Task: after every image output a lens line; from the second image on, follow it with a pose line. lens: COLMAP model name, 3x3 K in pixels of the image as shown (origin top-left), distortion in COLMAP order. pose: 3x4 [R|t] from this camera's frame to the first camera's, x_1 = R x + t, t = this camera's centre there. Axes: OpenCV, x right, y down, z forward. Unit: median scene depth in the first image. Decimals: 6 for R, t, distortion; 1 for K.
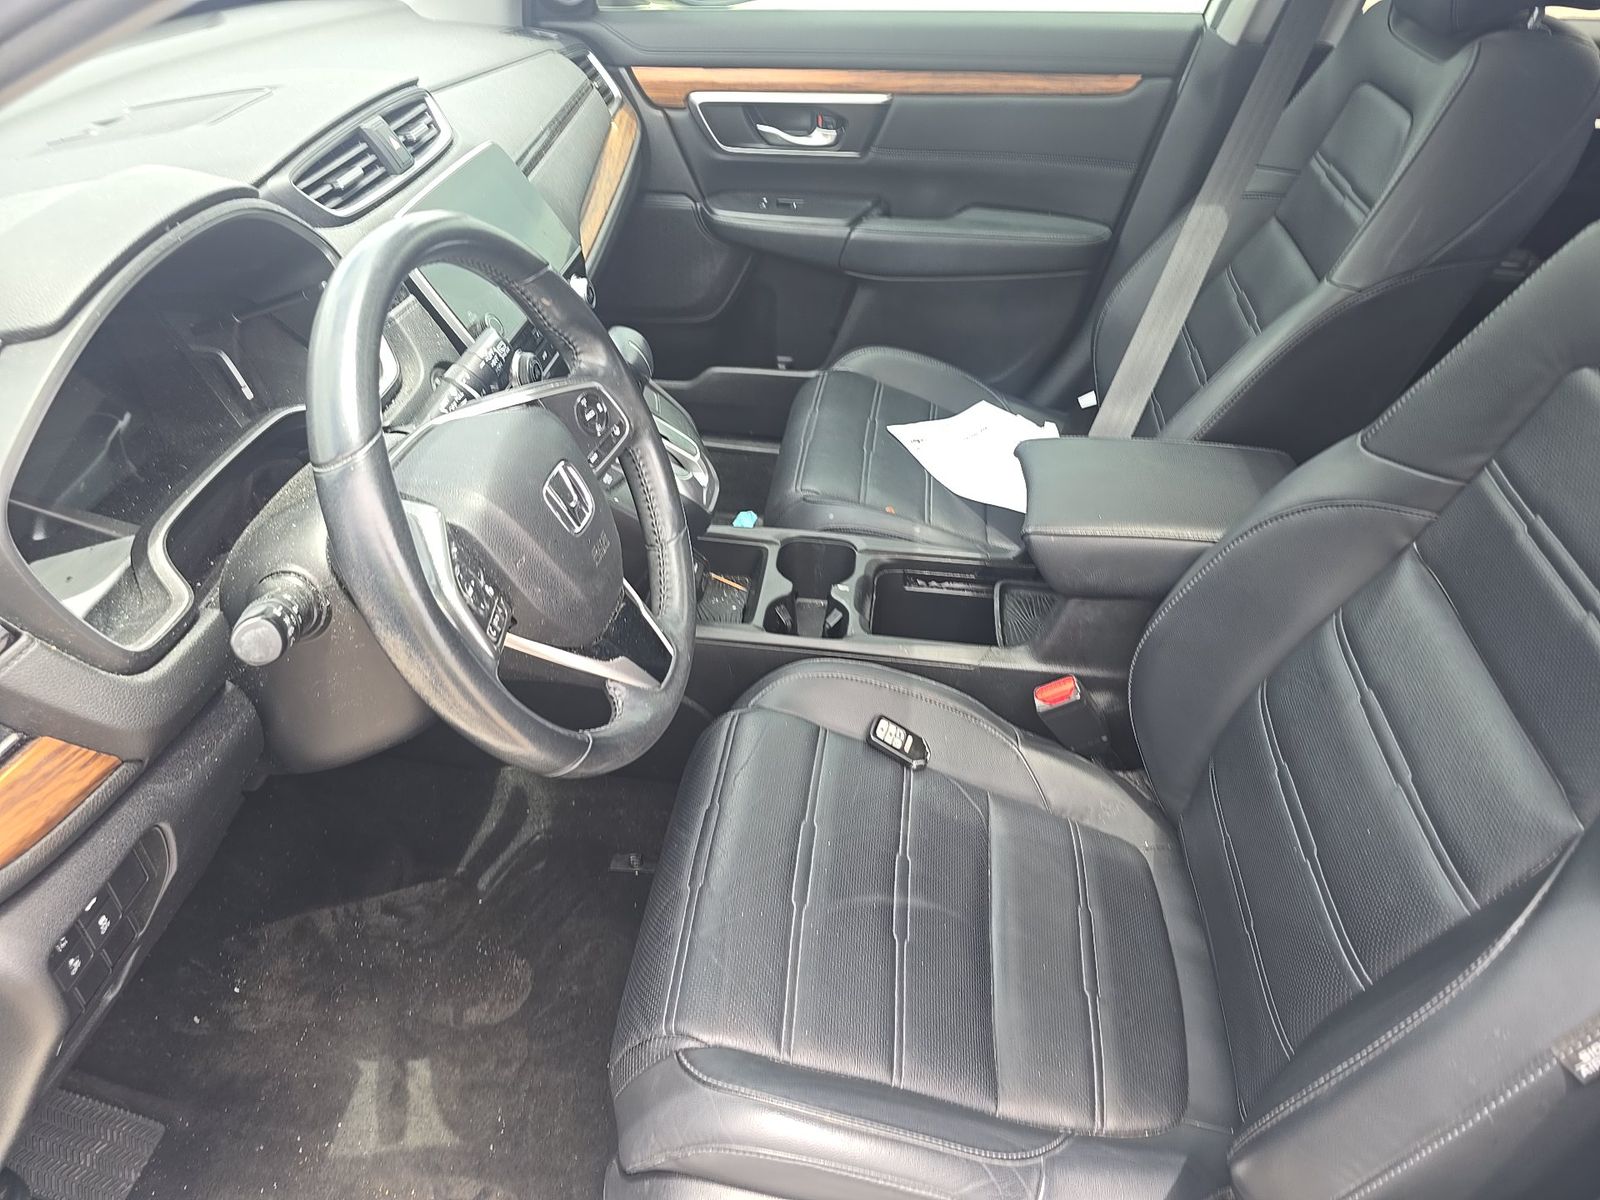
lens RADIAL K [[1107.2, 0, 800.8], [0, 1107.2, 620.2], [0, 0, 1]] dist [0.056006, -0.065956]
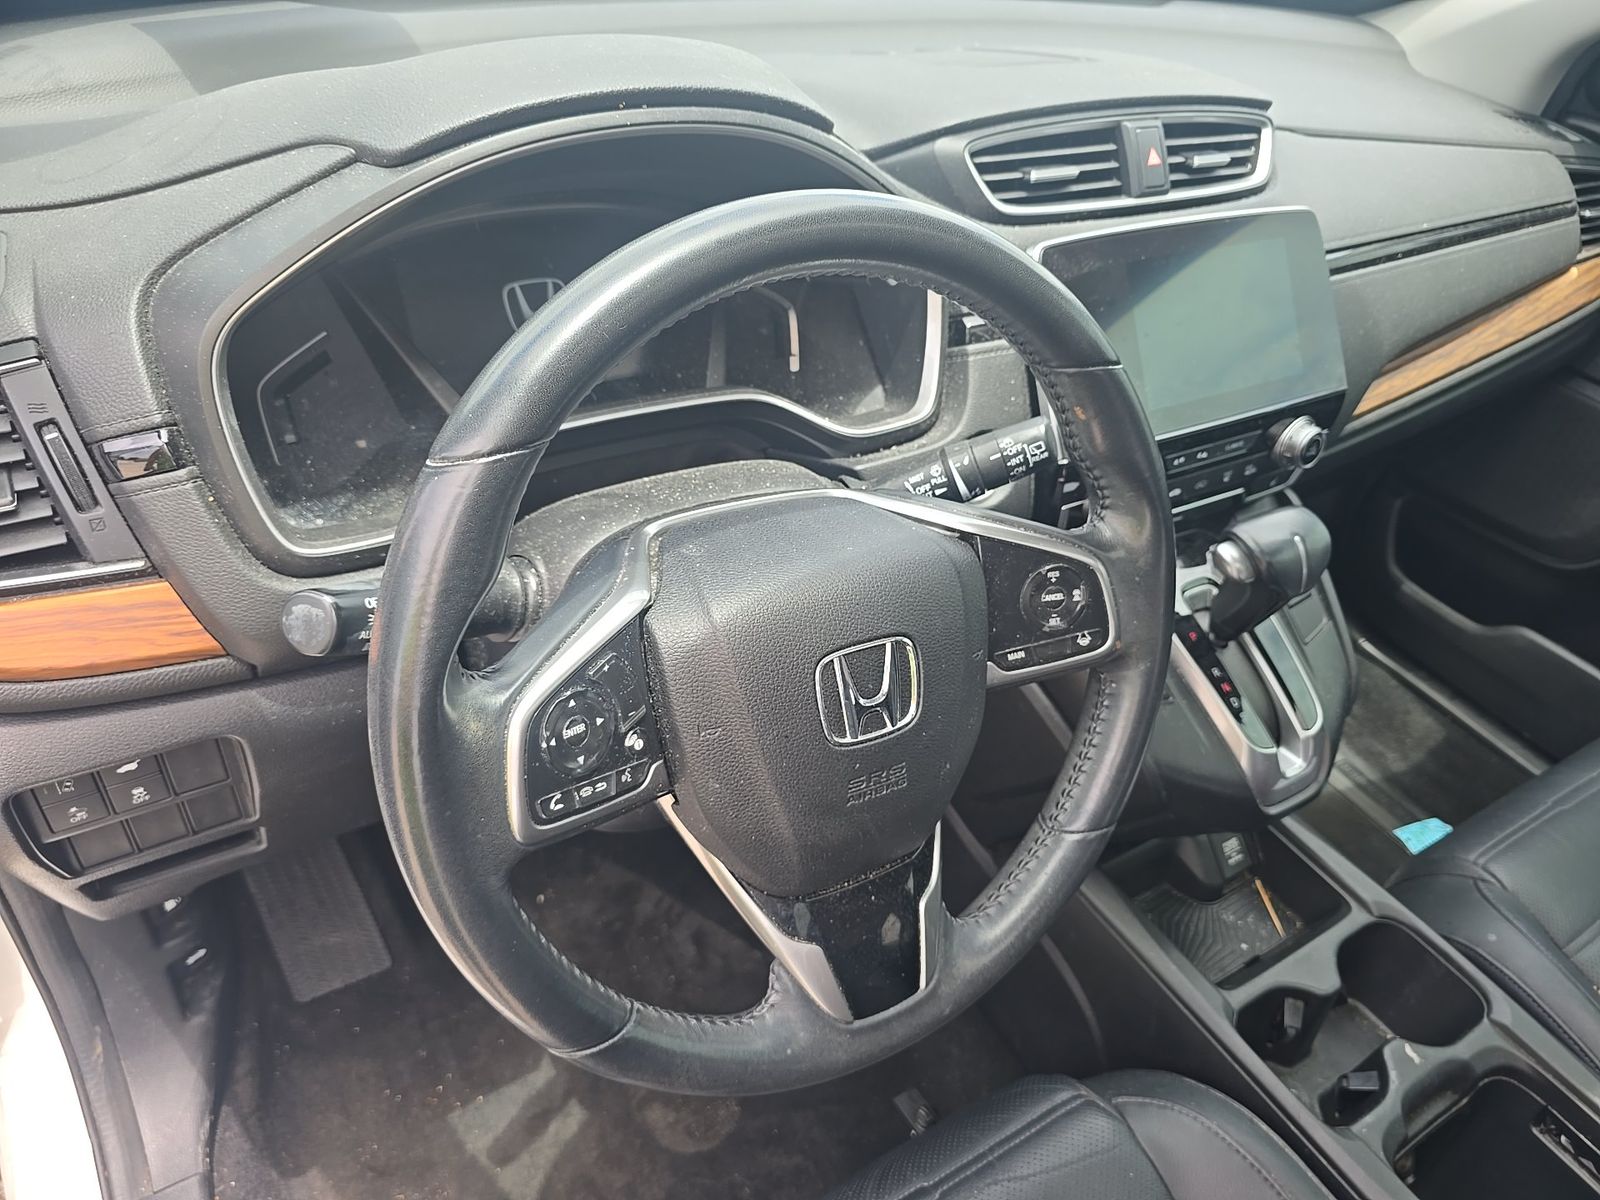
lens RADIAL K [[1106.3, 0, 800.7], [0, 1106.3, 608.3], [0, 0, 1]] dist [0.028235, -0.027752]
pose [[0.620888, 0.521742, -0.585050, 0.053619], [-0.555451, 0.819455, 0.141306, -0.113920], [0.553147, 0.237231, 0.798592, 0.257738]]
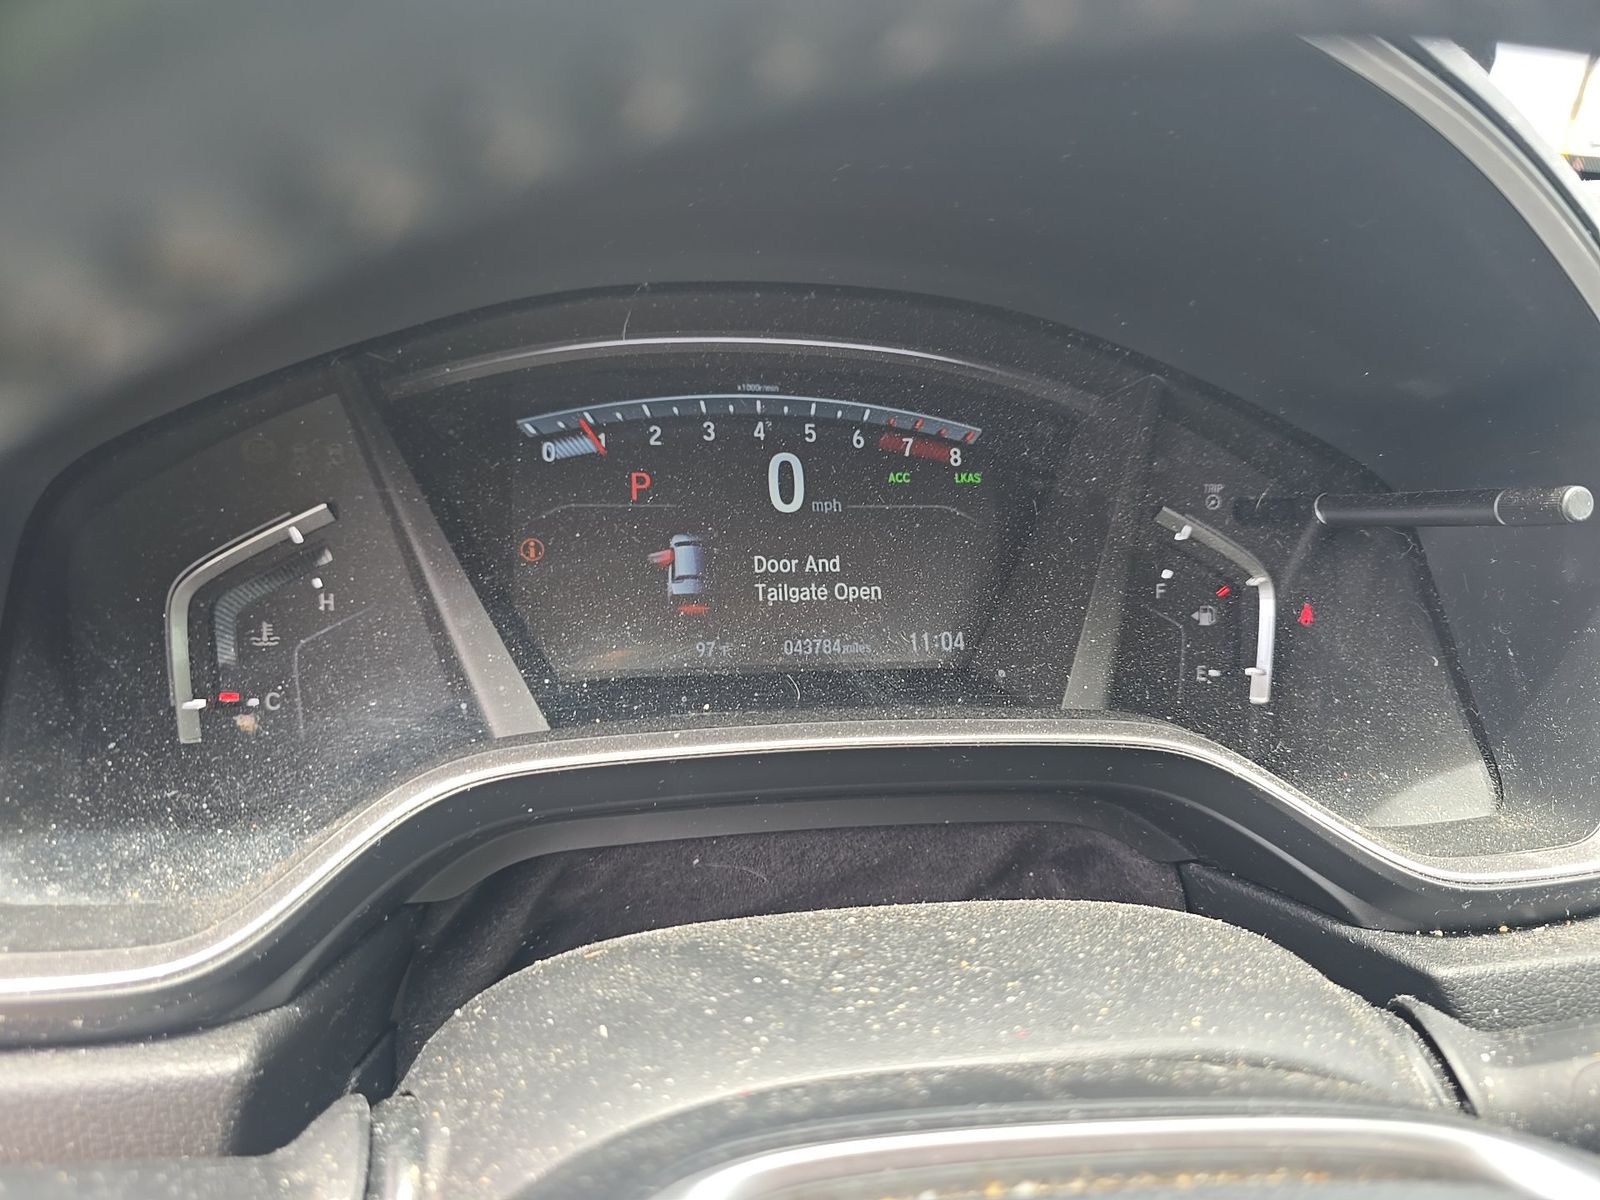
lens RADIAL K [[1094.5, 0, 800.0], [0, 1094.5, 600.0], [0, 0, 1]] dist [0.026978, -0.030425]
pose [[0.309187, 0.398602, -0.863435, -0.146031], [-0.642798, 0.756712, 0.119155, -0.109901], [0.700867, 0.518173, 0.490186, 0.448625]]
